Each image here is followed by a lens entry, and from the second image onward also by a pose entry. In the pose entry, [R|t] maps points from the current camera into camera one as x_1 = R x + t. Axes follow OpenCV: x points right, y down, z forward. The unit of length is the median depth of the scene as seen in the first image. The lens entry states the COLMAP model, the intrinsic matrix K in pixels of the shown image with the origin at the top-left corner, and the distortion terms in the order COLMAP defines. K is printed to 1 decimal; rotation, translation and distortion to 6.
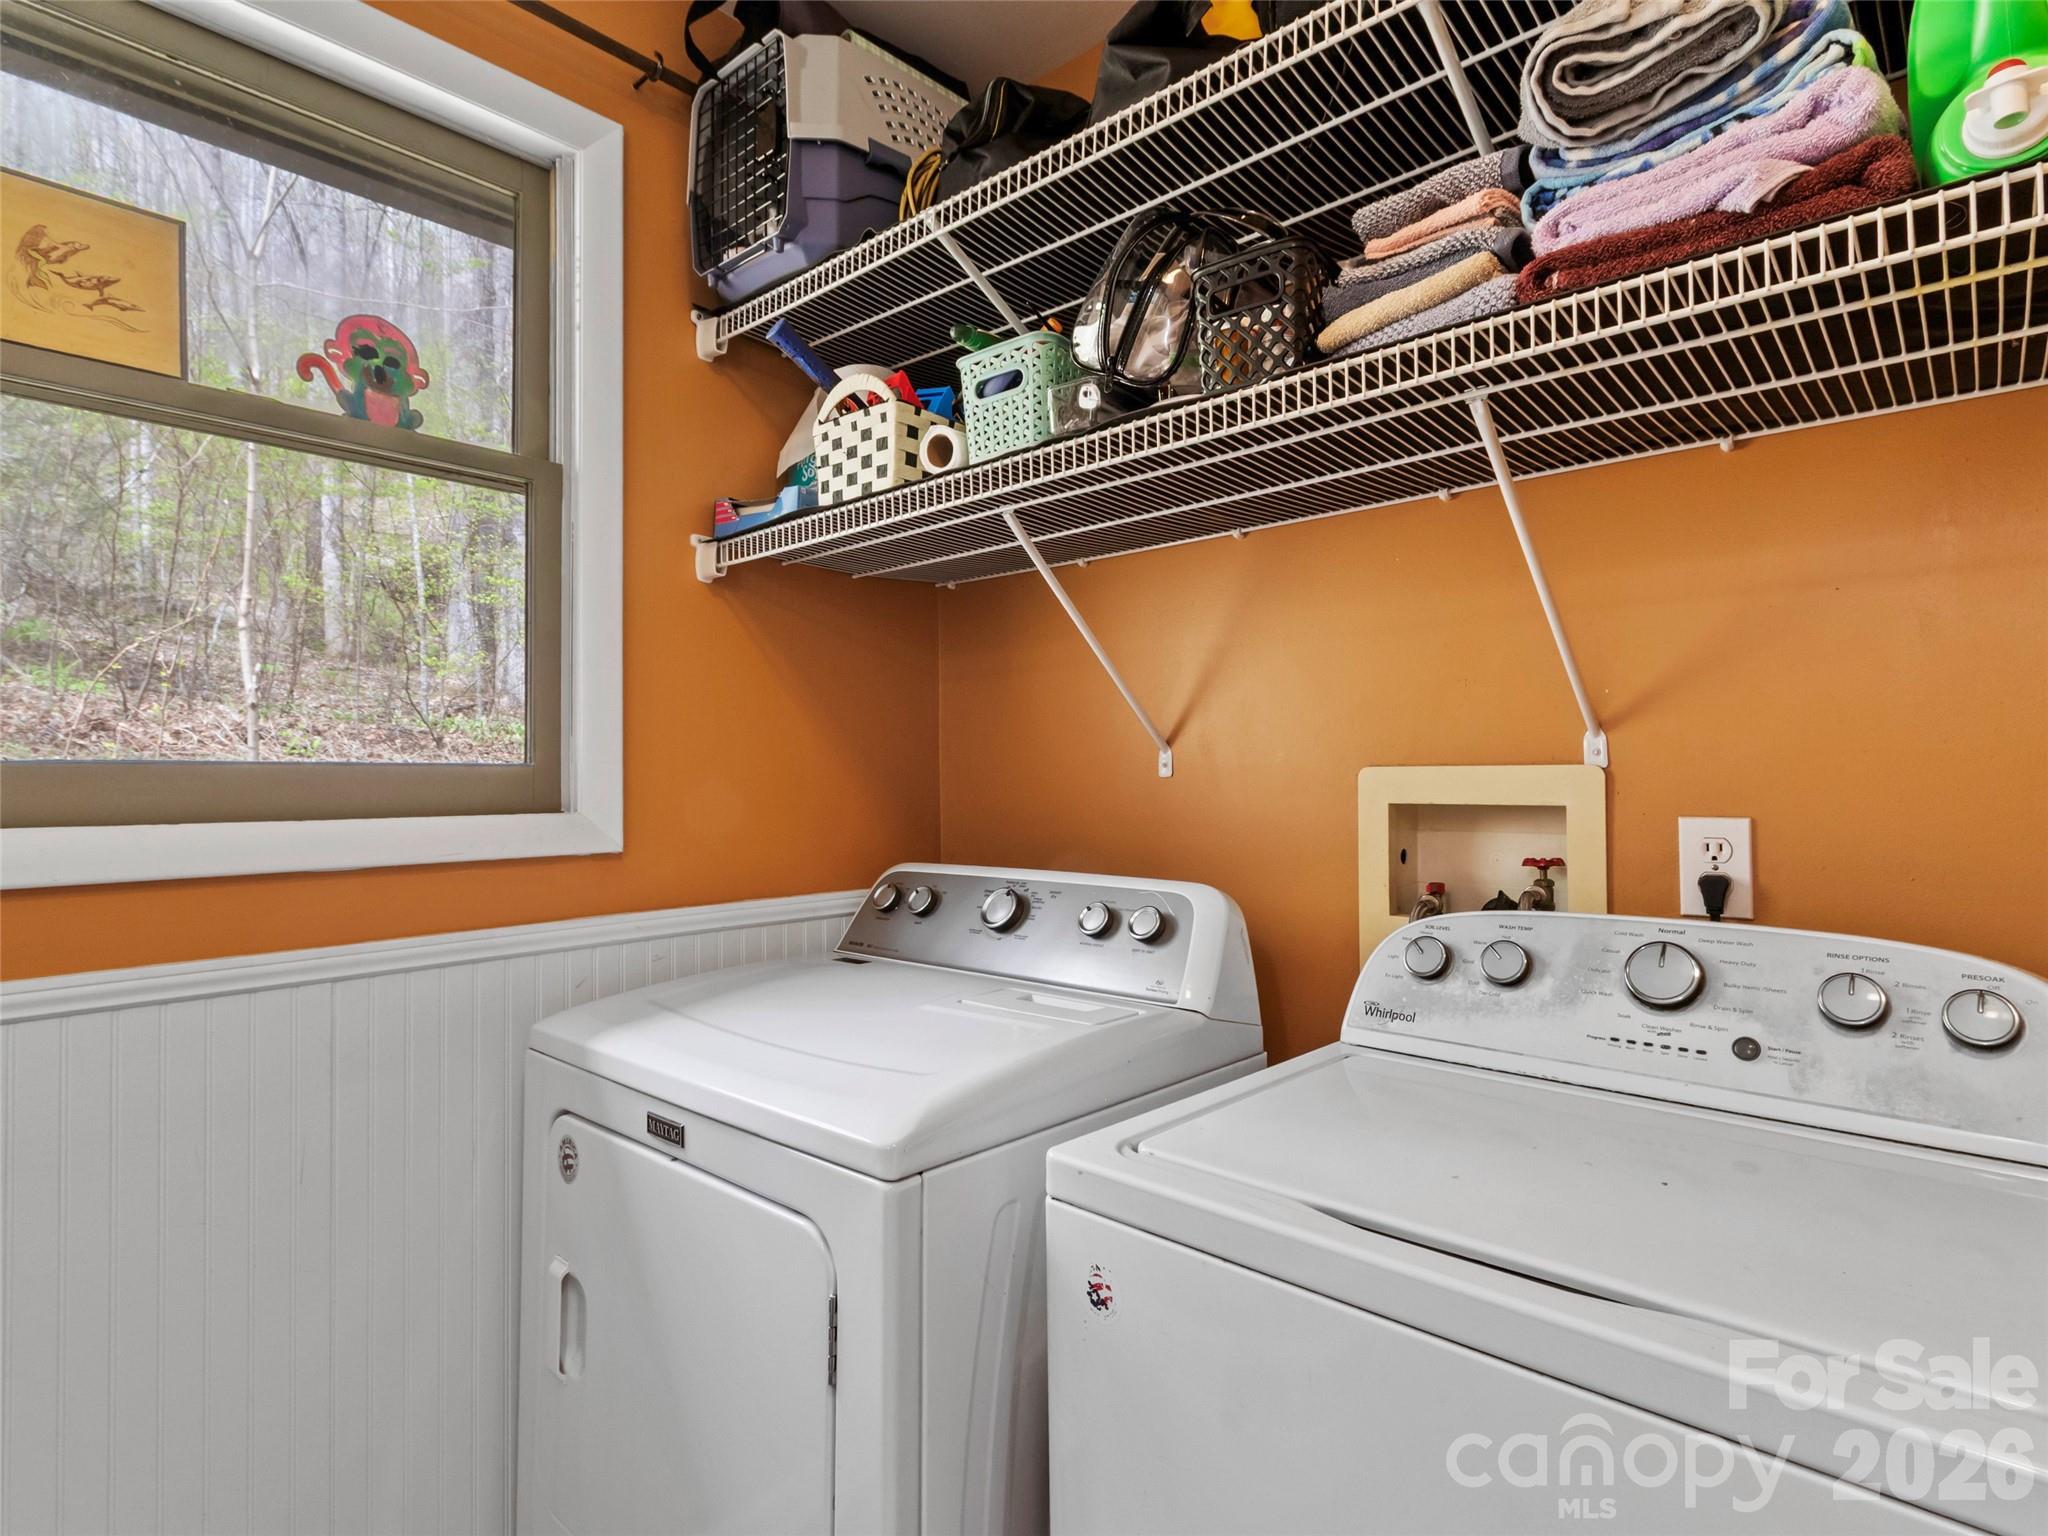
lens RADIAL K [[1052.8, 0, 1005.9], [0, 1052.8, 767.2], [0, 0, 1]] dist [0.001804, 0.000628]
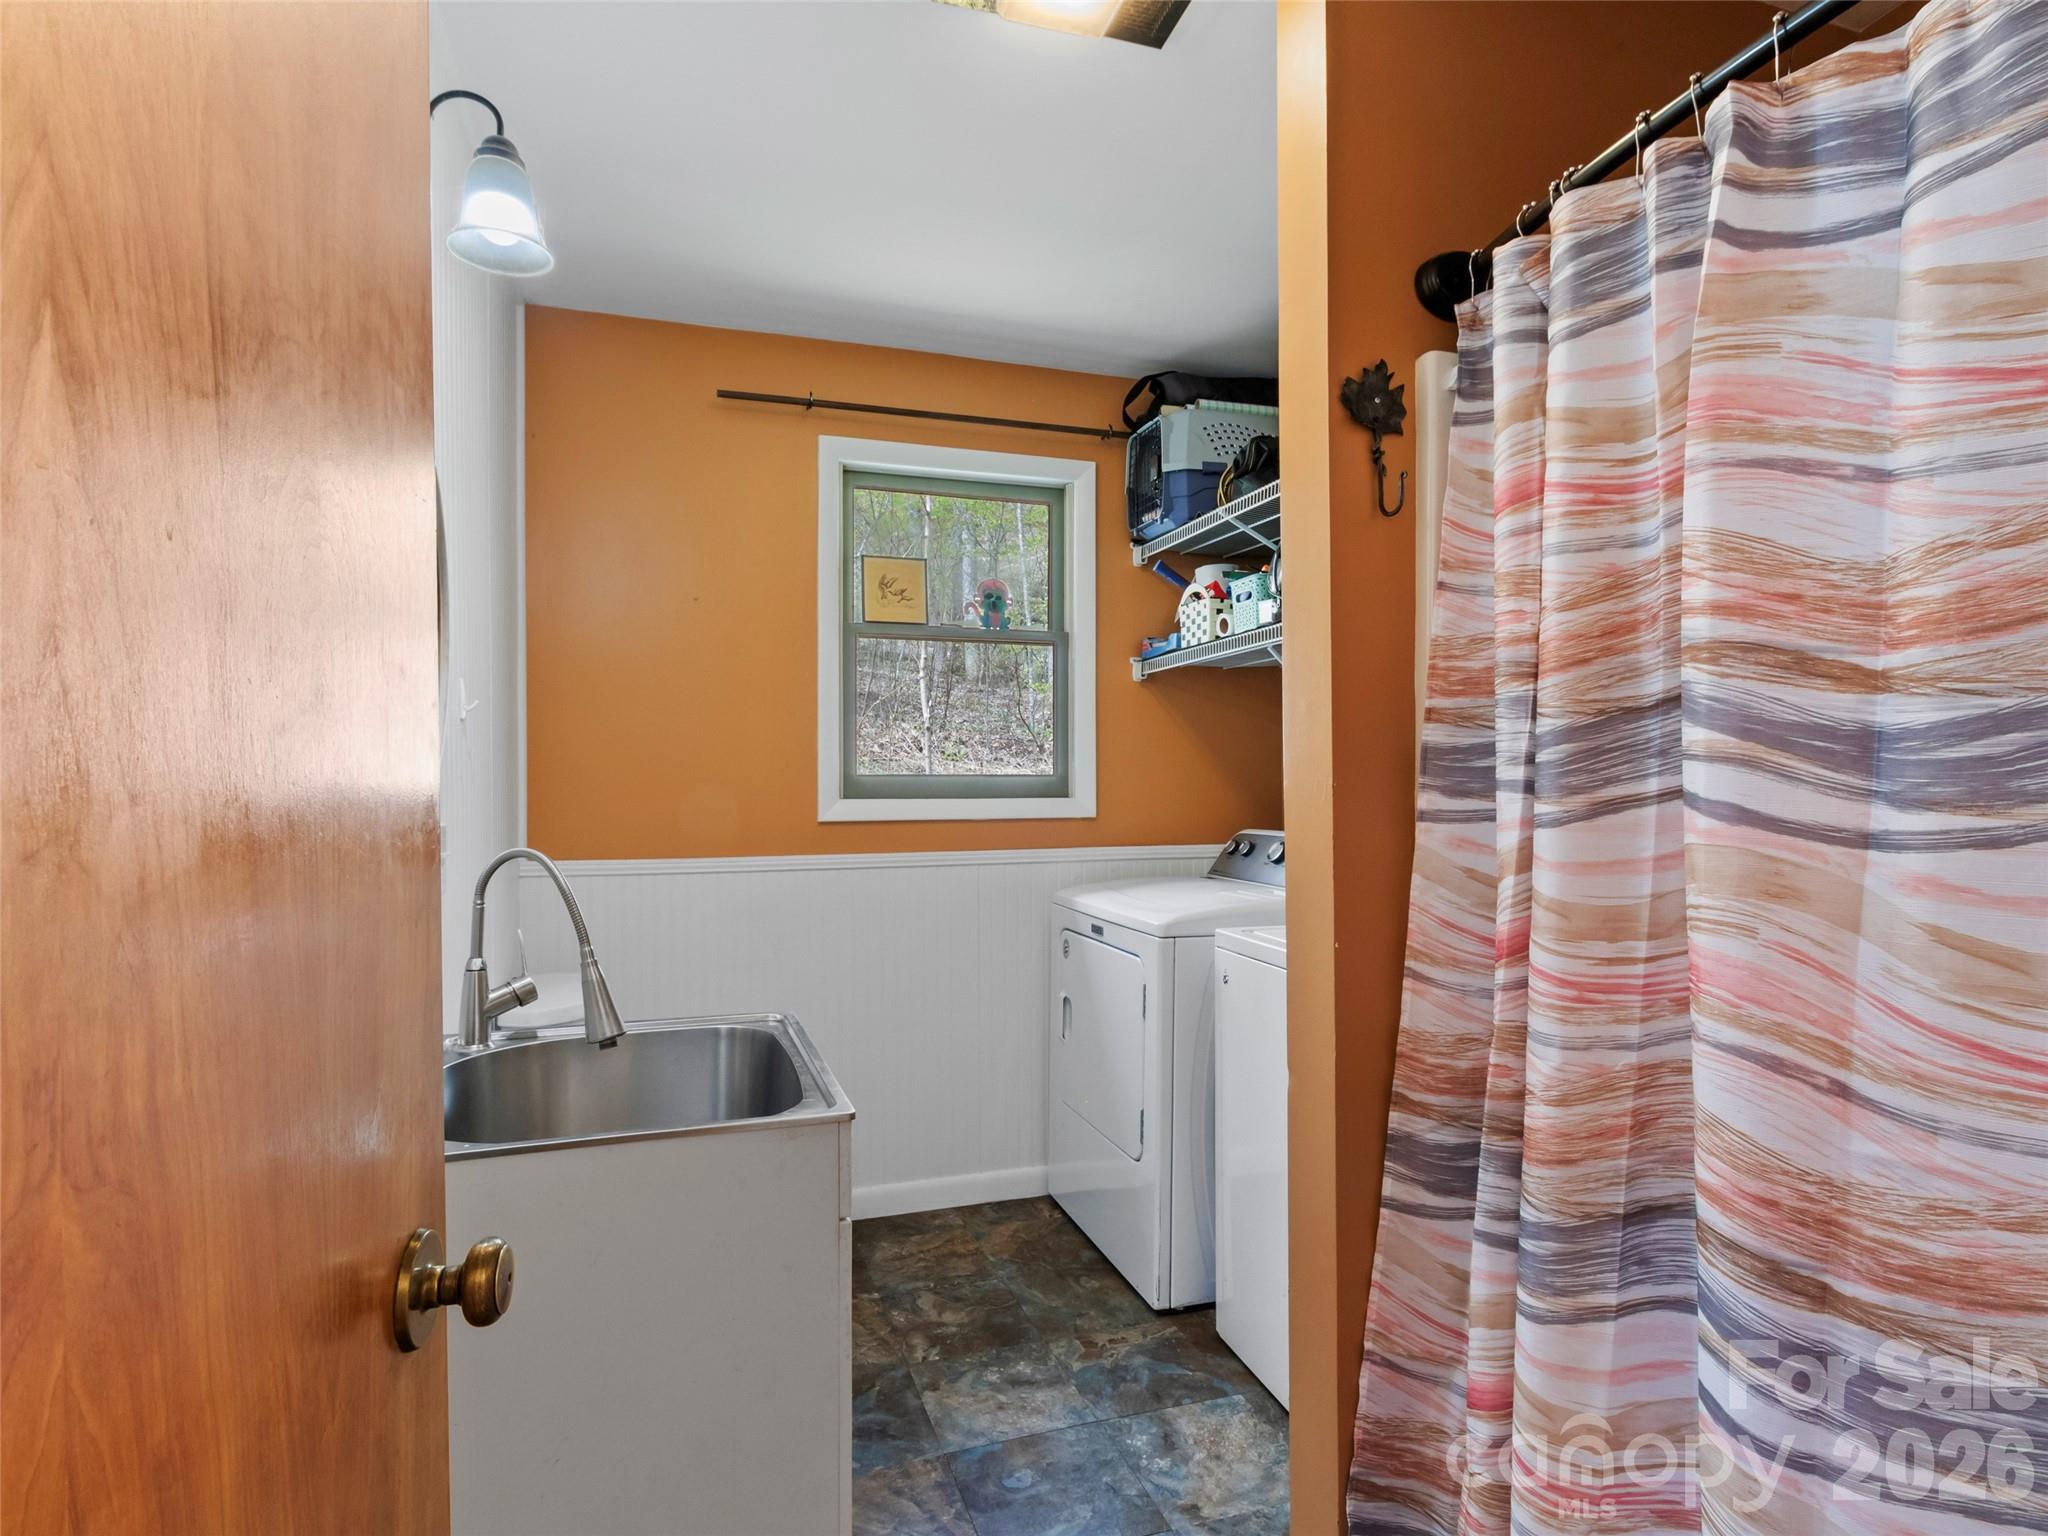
lens RADIAL K [[1052.8, 0, 1005.9], [0, 1052.8, 767.2], [0, 0, 1]] dist [0.001804, 0.000628]
pose [[0.860569, -0.004989, -0.509310, 0.557941], [0.007365, 0.999969, 0.002647, -0.026455], [0.509281, -0.006029, 0.860579, -0.903207]]
